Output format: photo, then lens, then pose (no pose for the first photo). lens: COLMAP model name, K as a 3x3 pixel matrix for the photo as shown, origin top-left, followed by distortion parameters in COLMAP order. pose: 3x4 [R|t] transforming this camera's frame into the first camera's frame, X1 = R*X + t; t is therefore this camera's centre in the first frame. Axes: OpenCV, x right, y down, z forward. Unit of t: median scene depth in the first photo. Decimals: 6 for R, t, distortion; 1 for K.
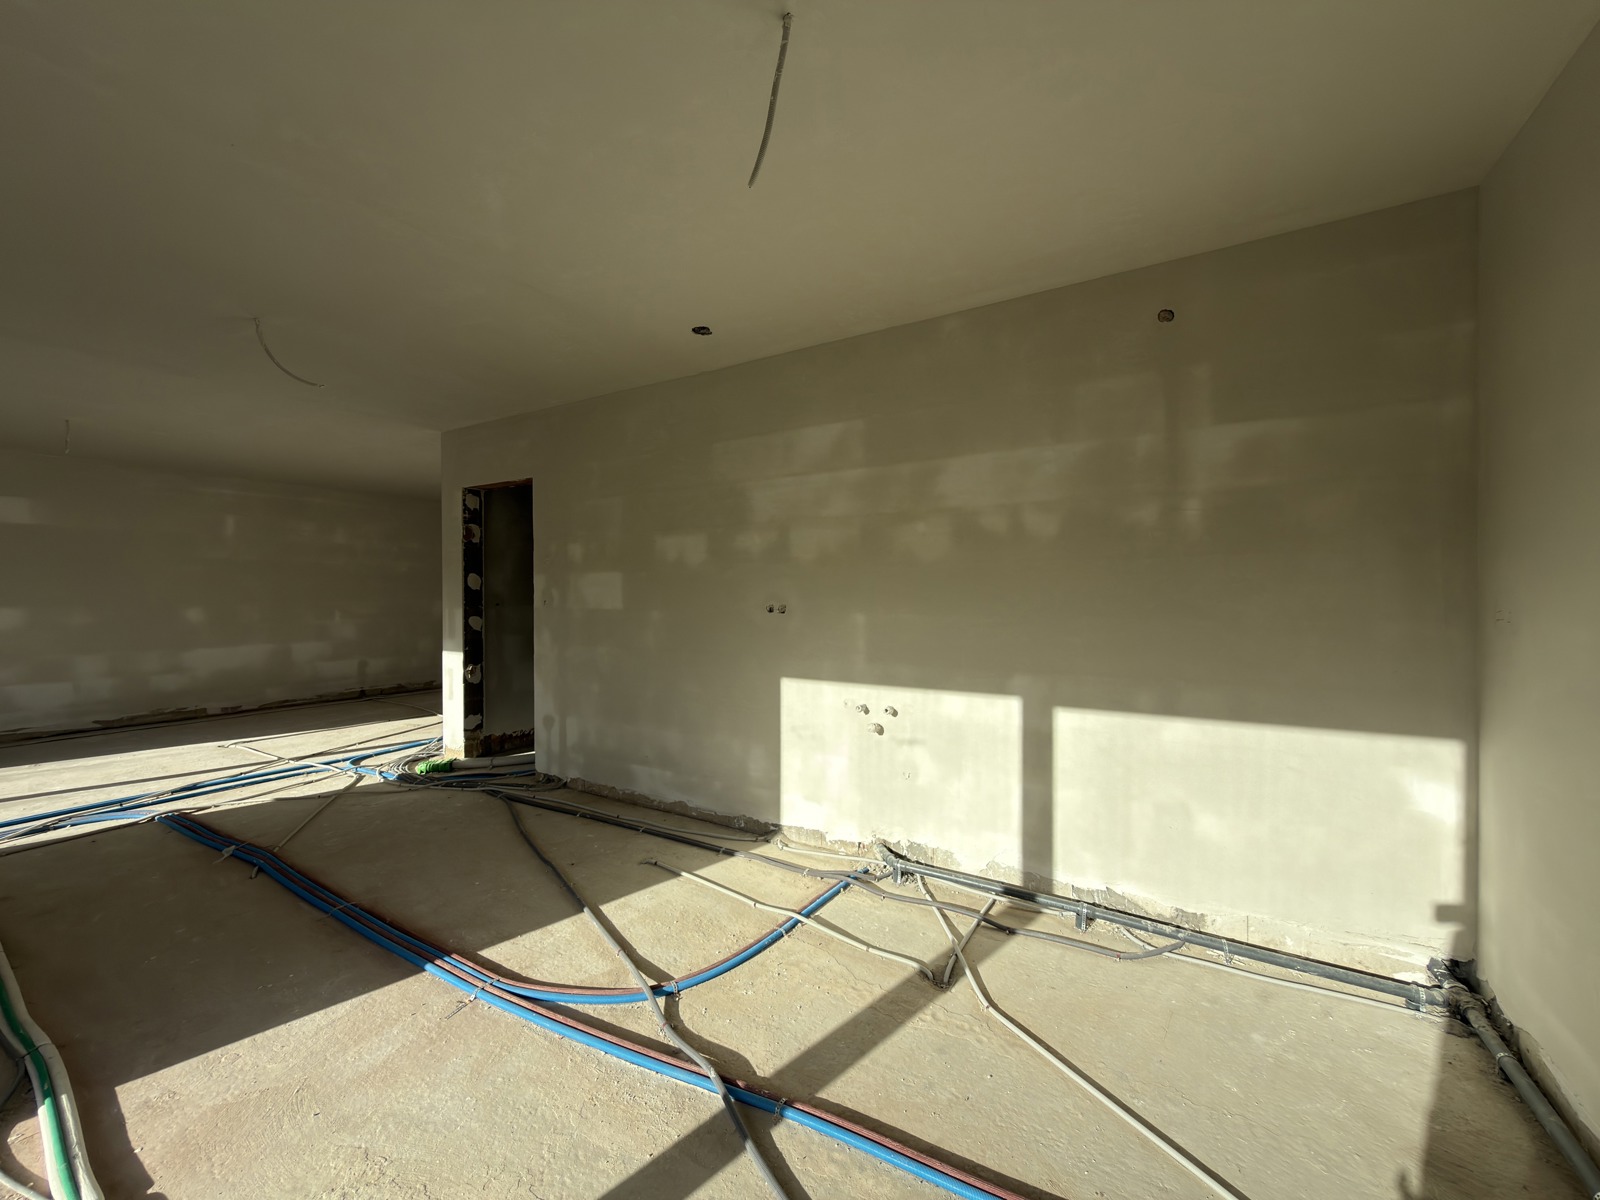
lens RADIAL K [[636.7, 0, 803.5], [0, 636.7, 601.9], [0, 0, 1]] dist [-0.001900, 0.000376]
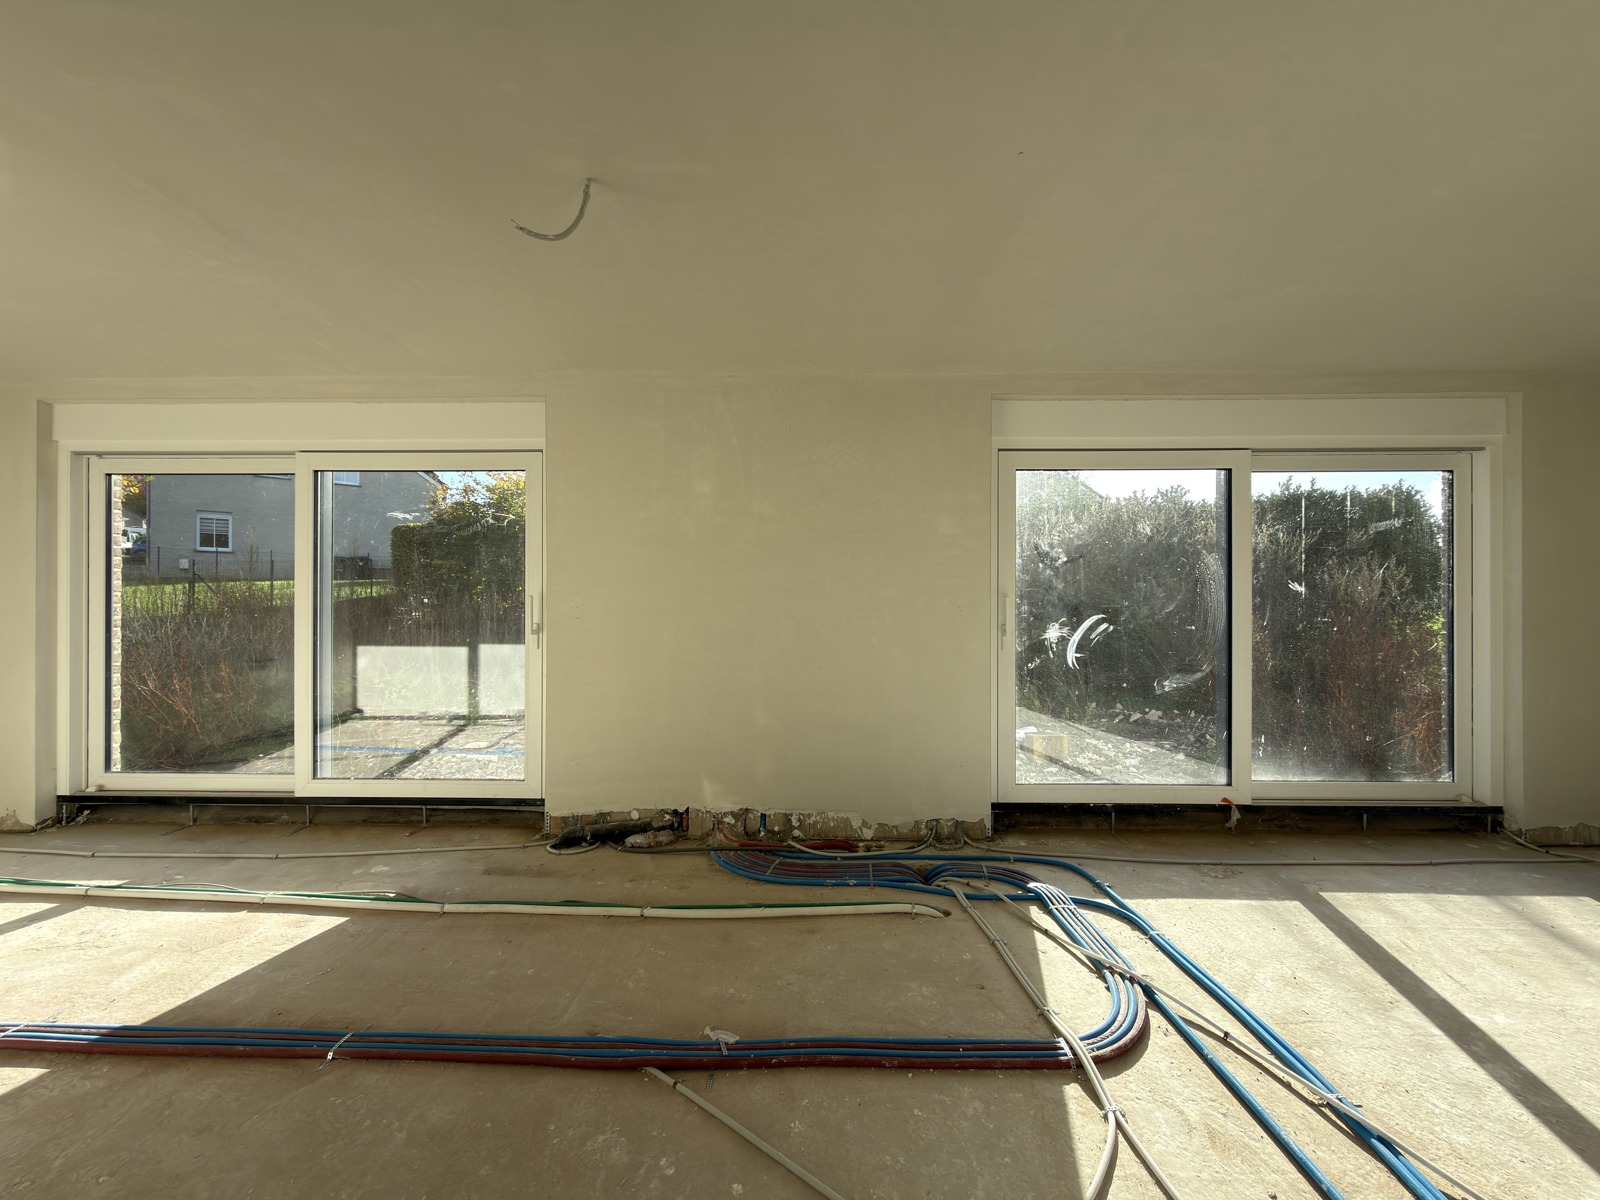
lens RADIAL K [[636.7, 0, 803.5], [0, 636.7, 601.9], [0, 0, 1]] dist [-0.001900, 0.000376]
pose [[-0.864714, -0.001508, -0.502262, -0.638308], [-0.005395, 0.999966, 0.006287, -0.018411], [0.502236, 0.008146, -0.864692, 1.478118]]
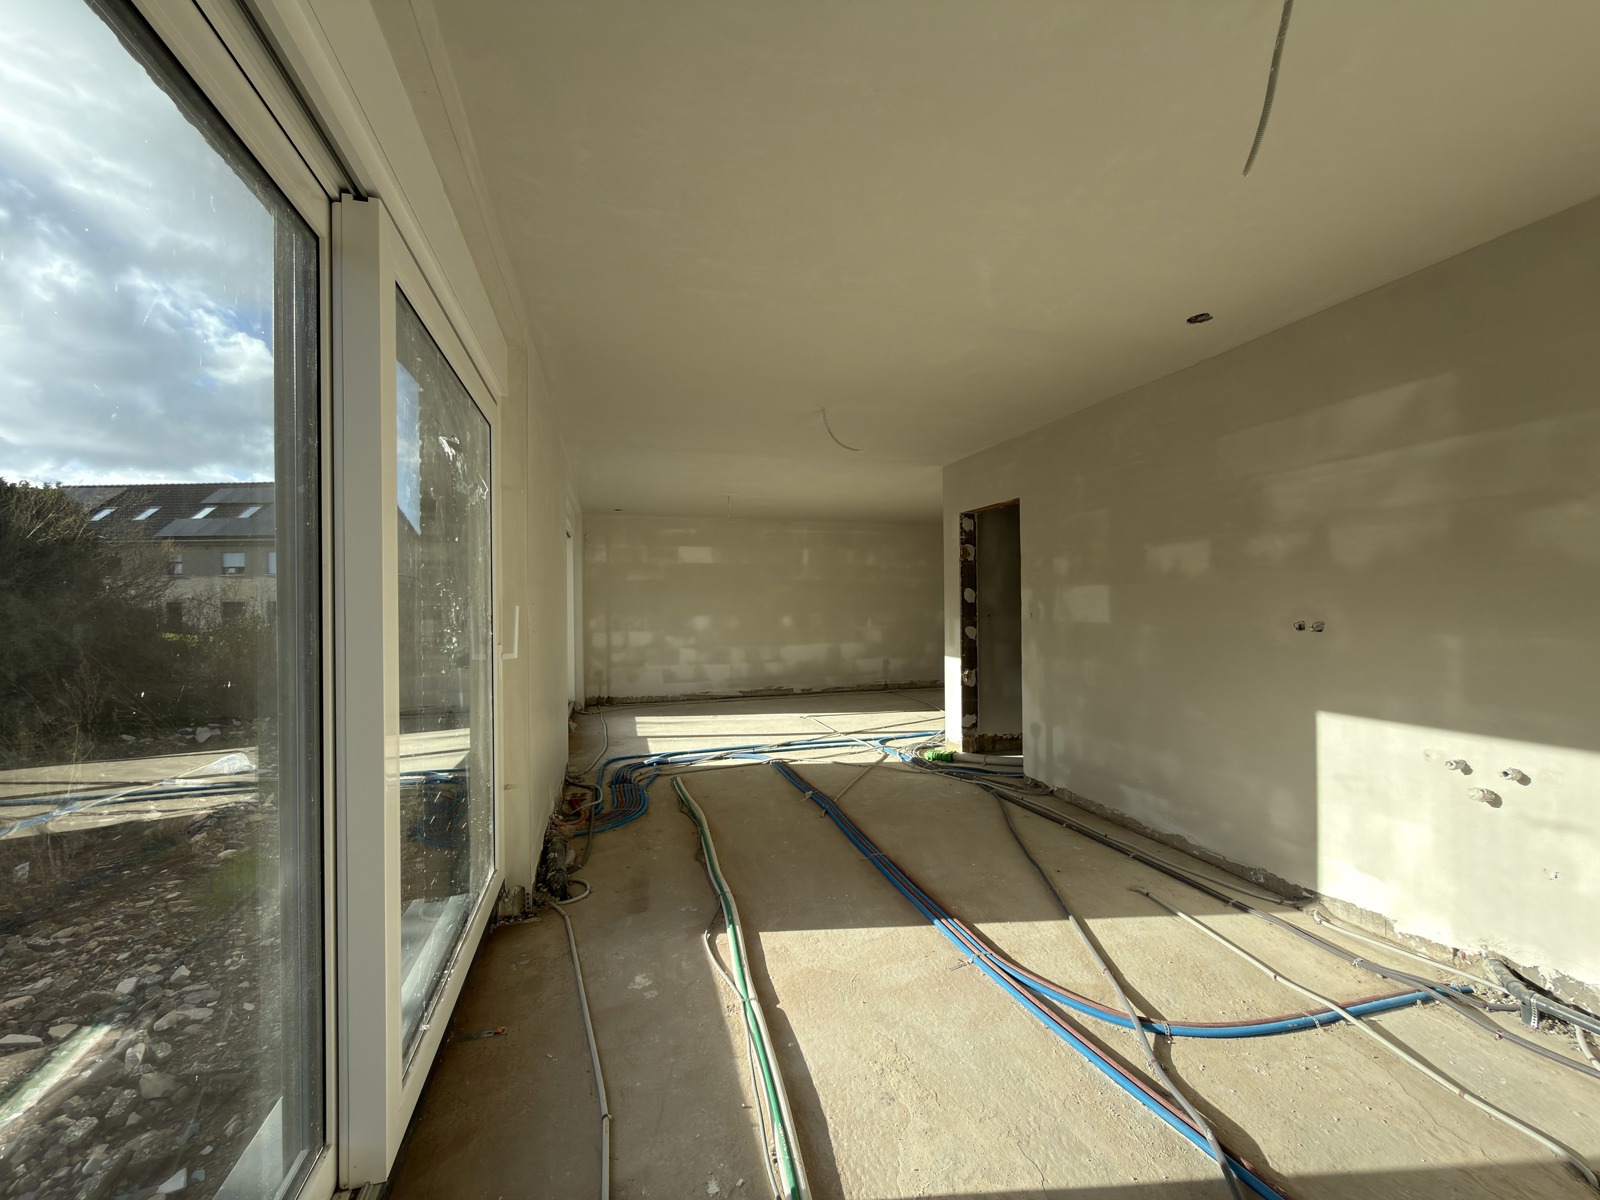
lens RADIAL K [[636.7, 0, 803.5], [0, 636.7, 601.9], [0, 0, 1]] dist [-0.001900, 0.000376]
pose [[0.743786, -0.008673, -0.668362, 0.023098], [0.001573, 0.999936, -0.011225, -0.013620], [0.668416, 0.007298, 0.743752, -0.047550]]
